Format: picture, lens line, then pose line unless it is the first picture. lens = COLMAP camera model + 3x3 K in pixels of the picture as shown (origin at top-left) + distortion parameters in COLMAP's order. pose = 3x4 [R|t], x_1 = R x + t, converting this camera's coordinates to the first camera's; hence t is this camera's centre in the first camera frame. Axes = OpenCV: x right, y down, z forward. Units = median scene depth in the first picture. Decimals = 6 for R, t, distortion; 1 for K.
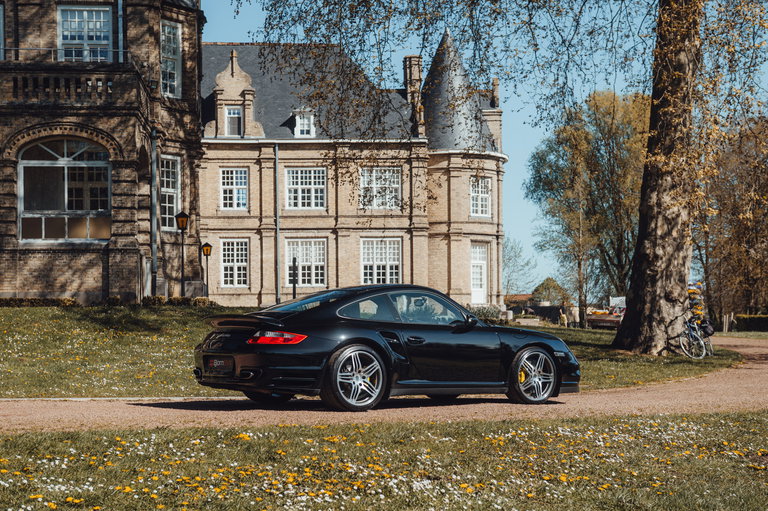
lens RADIAL K [[1204.5, 0, 385.5], [0, 1204.5, 313.2], [0, 0, 1]] dist [0.029874, 0.087382]
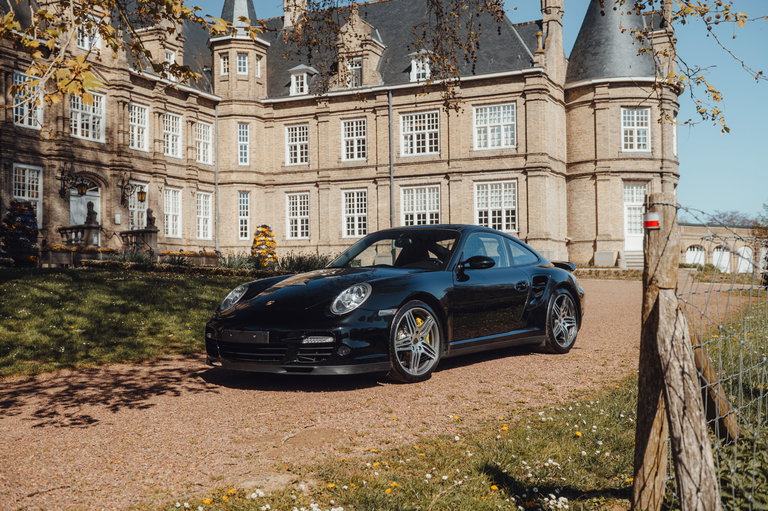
lens RADIAL K [[830.6, 0, 384.0], [0, 830.6, 255.5], [0, 0, 1]] dist [0.008710, -0.002101]
pose [[0.865176, -0.008298, -0.501400, 0.242655], [0.008320, 0.999963, -0.002192, -0.004765], [0.501399, -0.002275, 0.865213, 0.411966]]
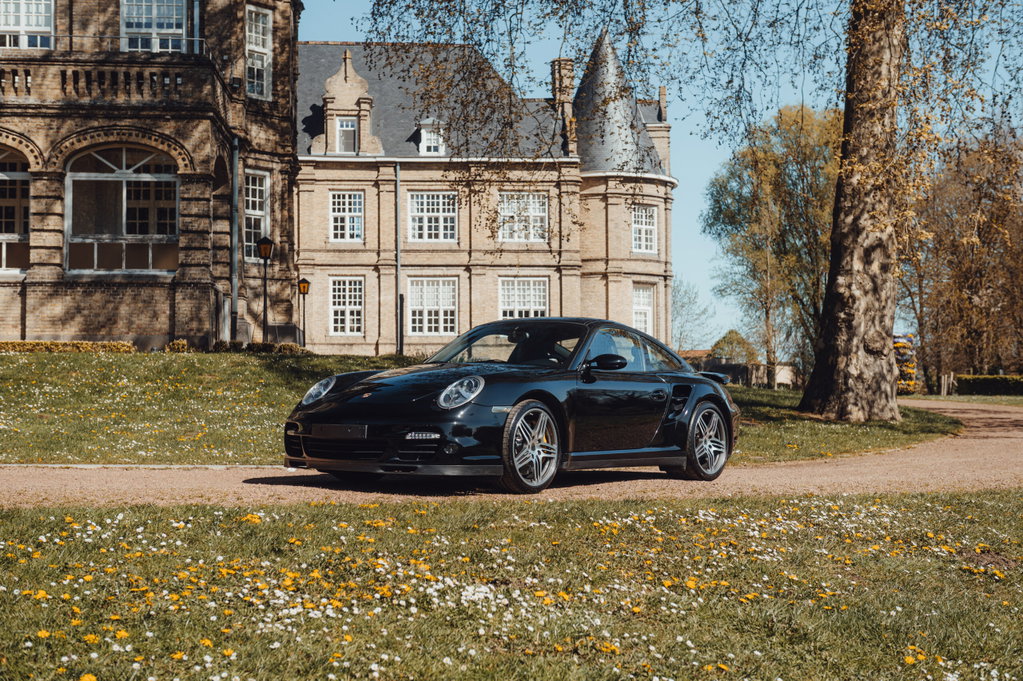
lens RADIAL K [[1434.2, 0, 511.5], [0, 1434.2, 340.5], [0, 0, 1]] dist [0.040615, 0.063278]
pose [[0.999802, 0.009185, -0.017667, 0.005933], [-0.009554, 0.999736, -0.020913, 0.001571], [0.017470, 0.021077, 0.999625, 0.017424]]
